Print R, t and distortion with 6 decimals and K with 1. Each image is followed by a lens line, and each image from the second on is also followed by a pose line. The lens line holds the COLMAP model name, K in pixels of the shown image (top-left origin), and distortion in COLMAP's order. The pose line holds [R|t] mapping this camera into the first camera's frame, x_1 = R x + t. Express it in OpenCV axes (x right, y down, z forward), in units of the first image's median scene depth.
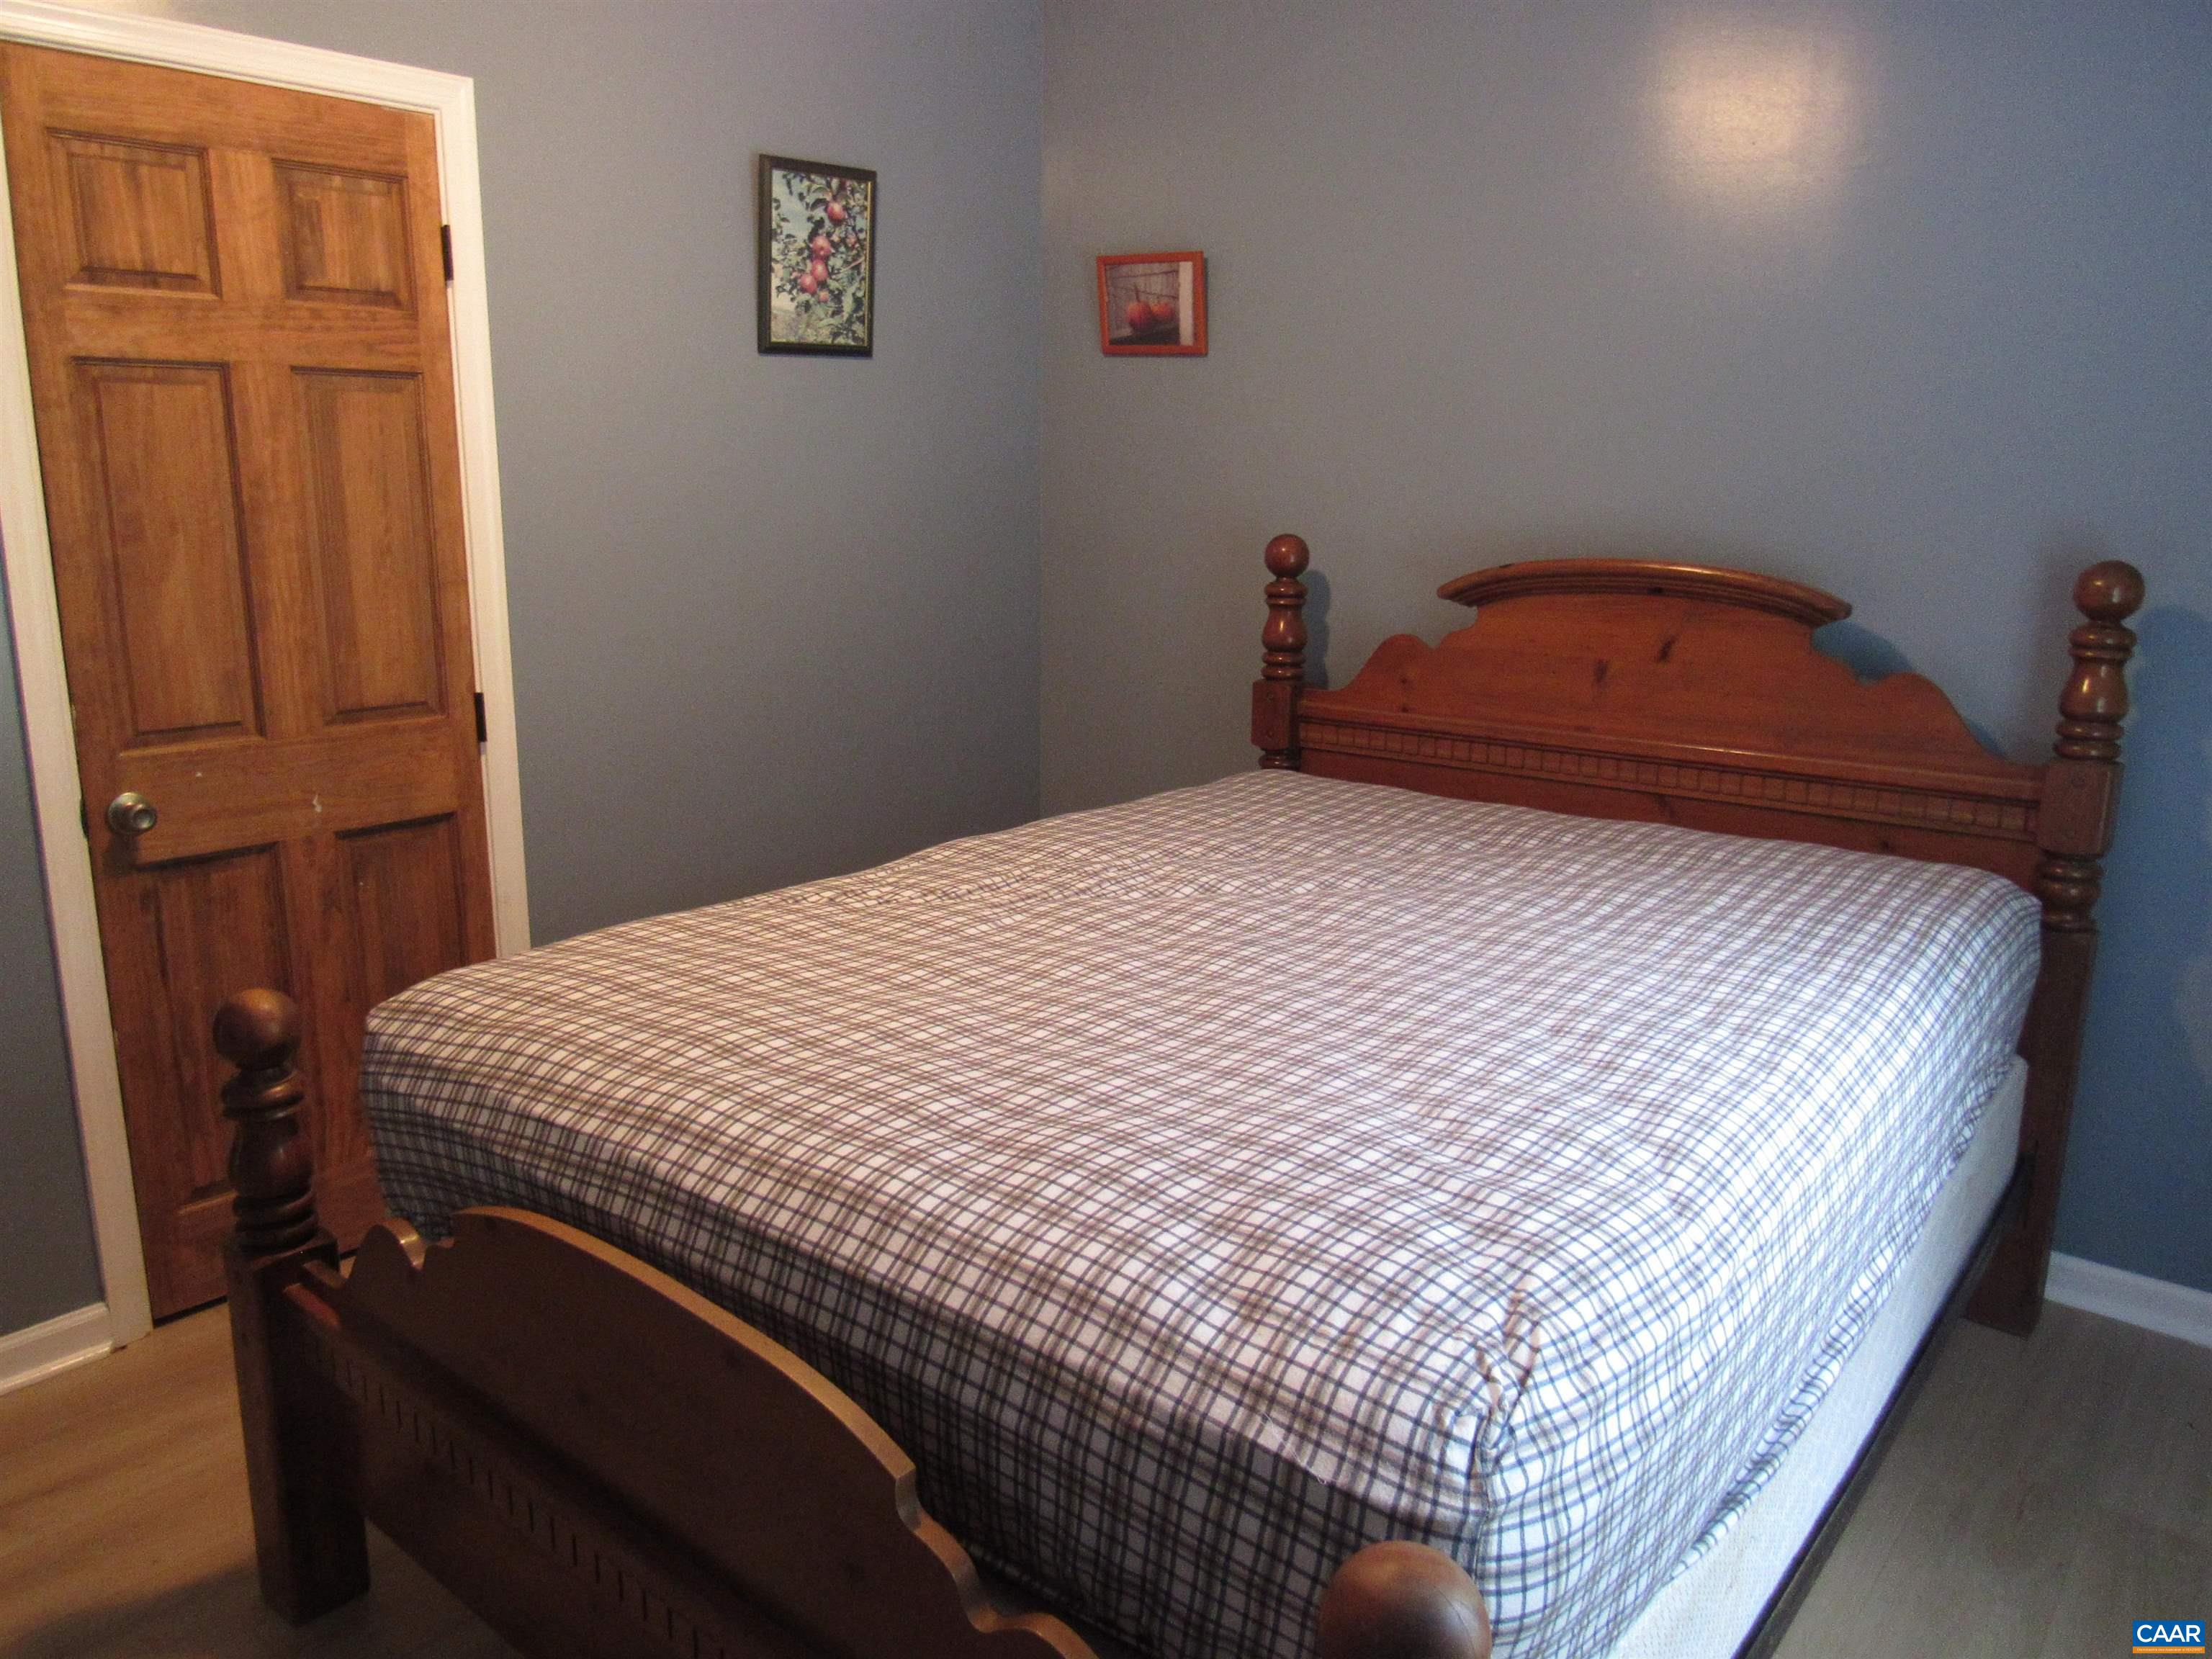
lens RADIAL K [[1573.5, 0, 1103.5], [0, 1573.5, 825.8], [0, 0, 1]] dist [-0.032626, 0.010201]
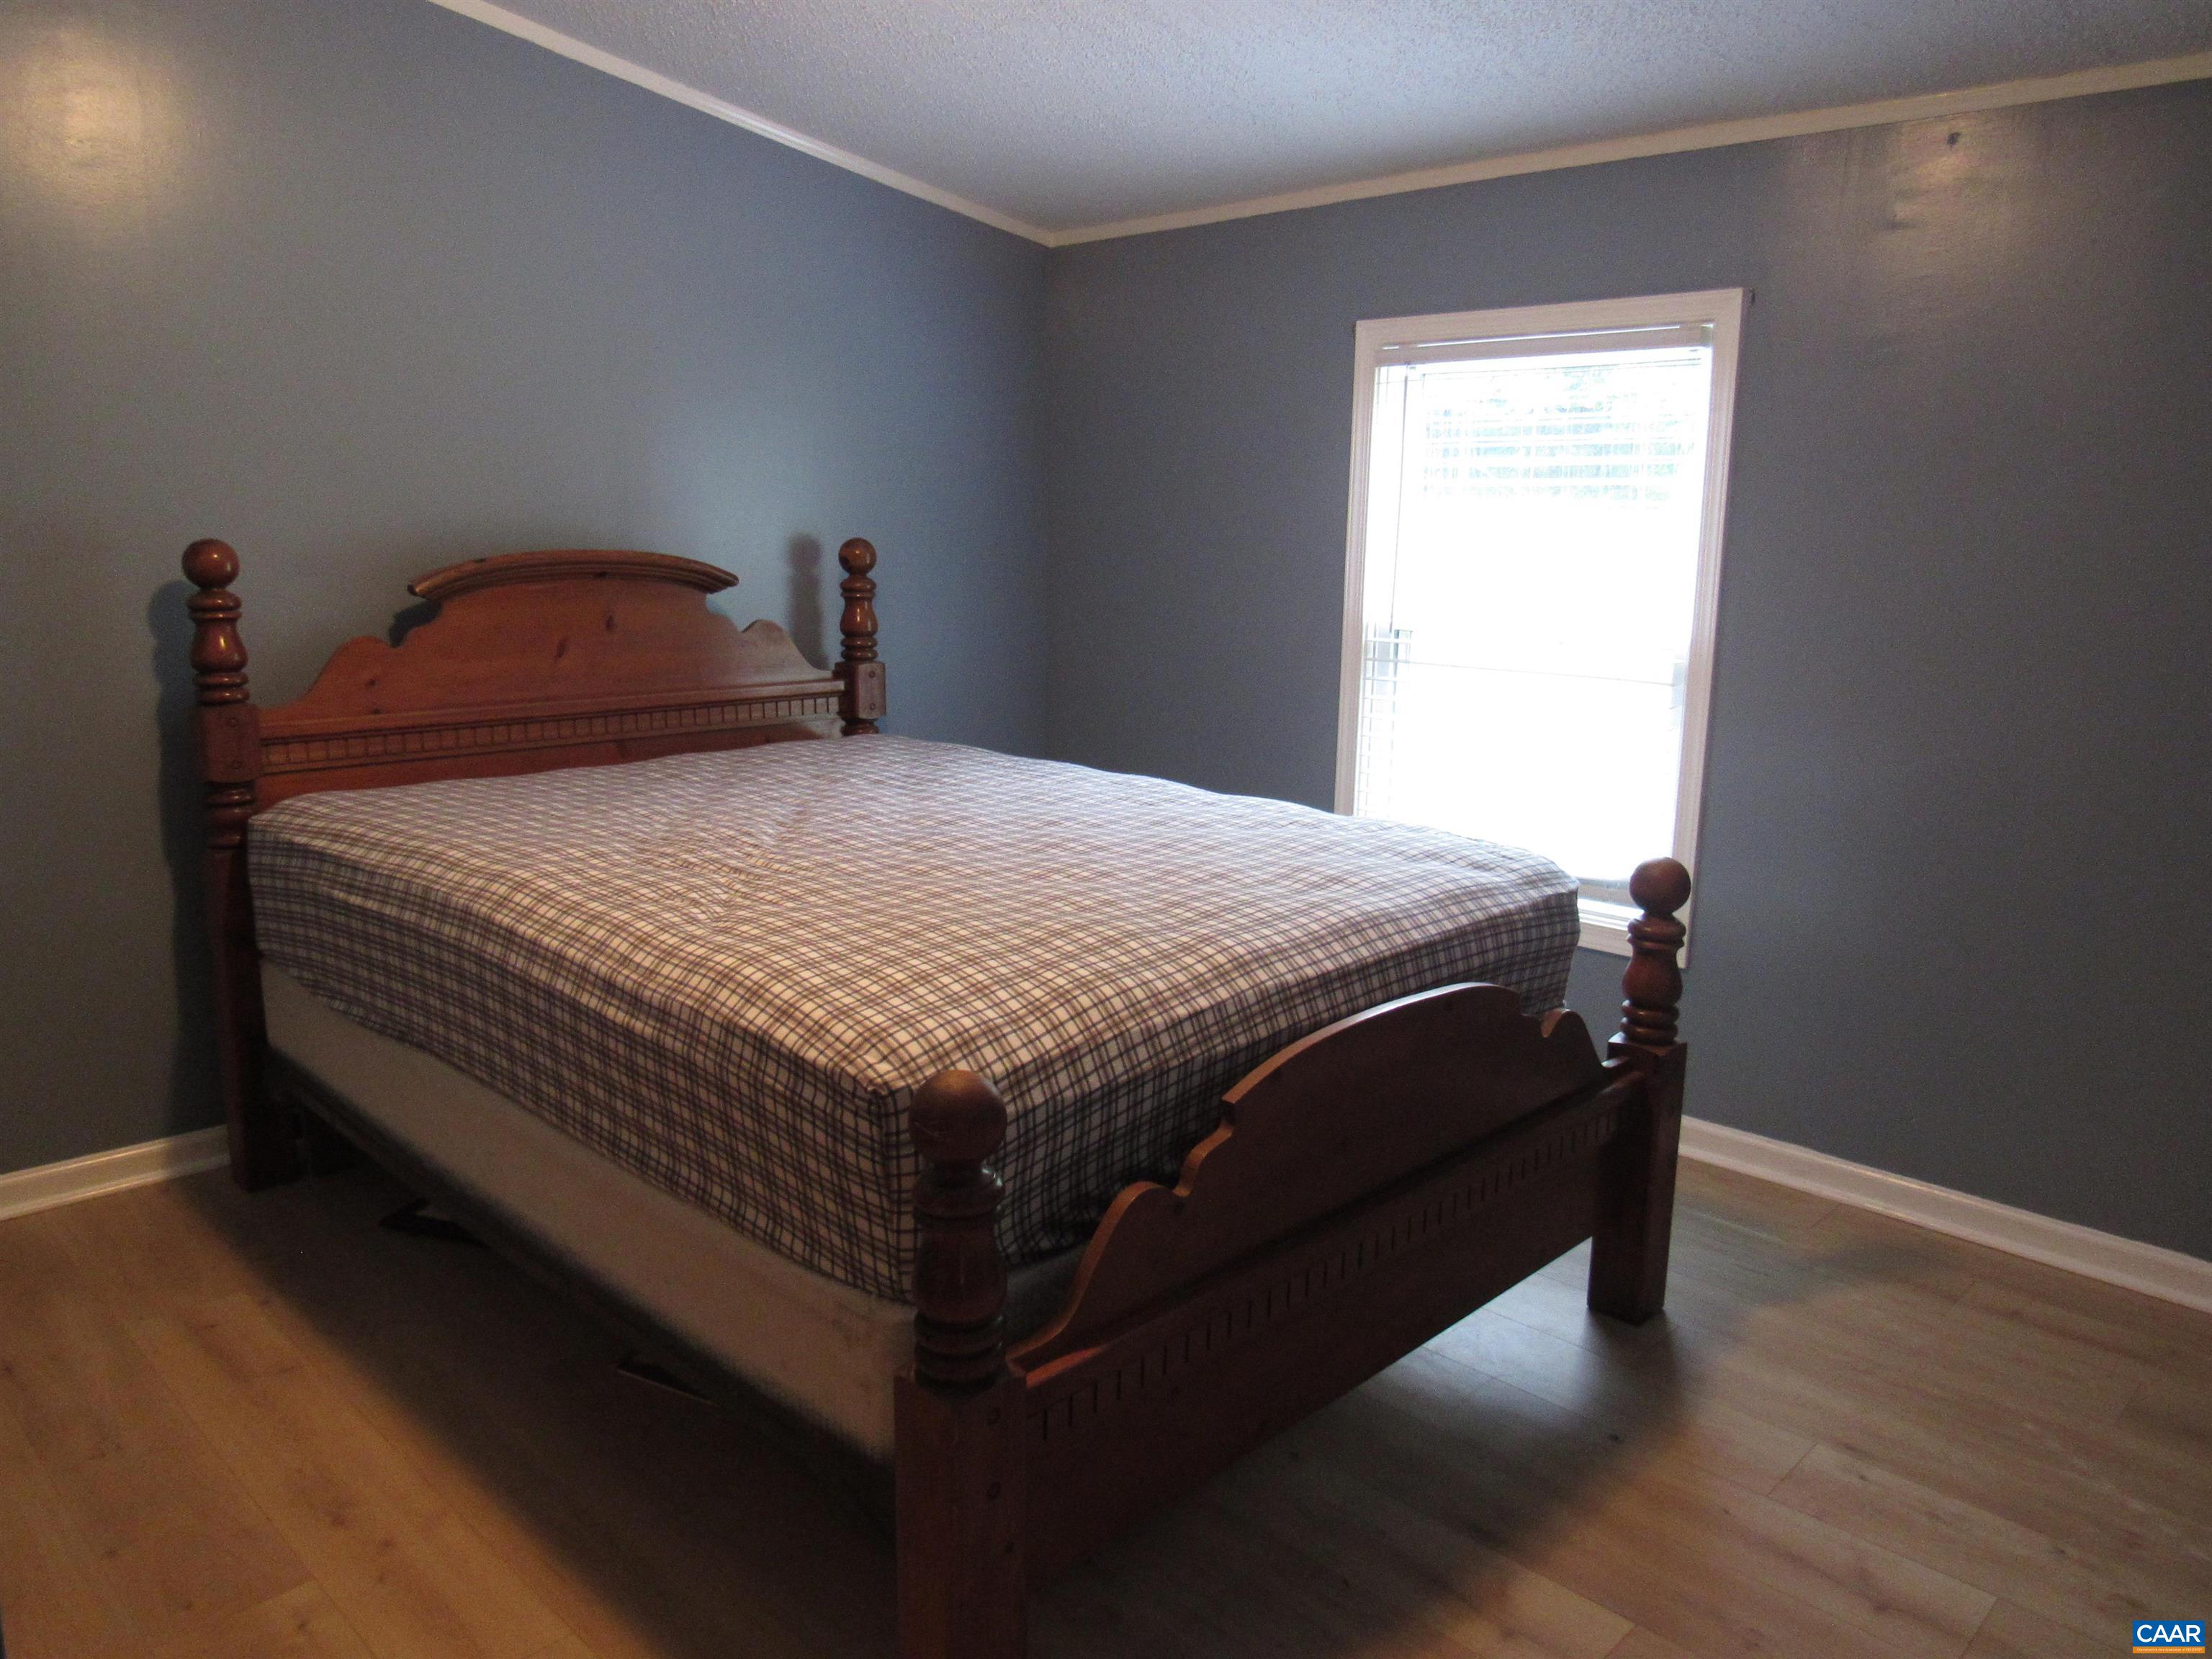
lens RADIAL K [[1573.5, 0, 1105.0], [0, 1573.5, 828.3], [0, 0, 1]] dist [-0.032626, 0.010201]
pose [[0.082216, -0.196676, 0.977015, -1.363675], [0.201618, 0.963346, 0.176958, -0.155553], [-0.976008, 0.182435, 0.118856, 0.819992]]
